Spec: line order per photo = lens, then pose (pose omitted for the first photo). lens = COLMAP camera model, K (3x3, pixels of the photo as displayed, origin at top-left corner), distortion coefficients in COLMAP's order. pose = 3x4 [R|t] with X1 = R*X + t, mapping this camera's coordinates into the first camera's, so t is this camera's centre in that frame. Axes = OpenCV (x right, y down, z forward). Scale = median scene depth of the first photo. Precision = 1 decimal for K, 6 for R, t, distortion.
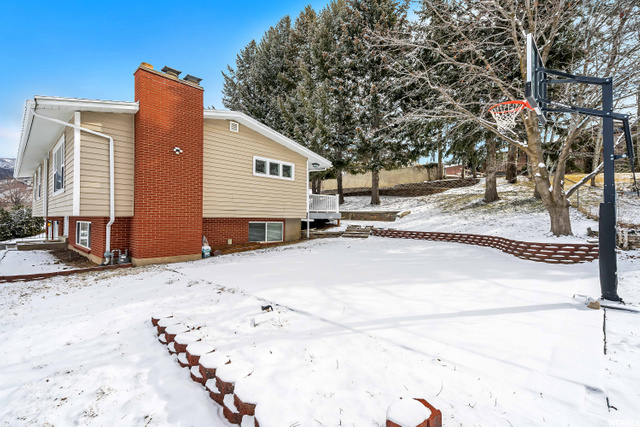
lens RADIAL K [[293.6, 0, 321.1], [0, 293.6, 214.2], [0, 0, 1]] dist [0.024886, -0.000456]
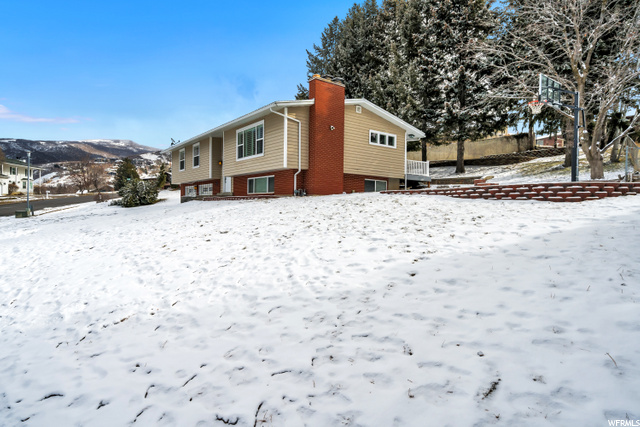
lens RADIAL K [[375.7, 0, 318.5], [0, 375.7, 213.9], [0, 0, 1]] dist [-0.001289, 0.000732]
pose [[0.986740, 0.010099, -0.161995, -0.105326], [-0.005664, 0.999597, 0.027816, 0.084439], [0.162210, -0.026530, 0.986399, -0.450086]]
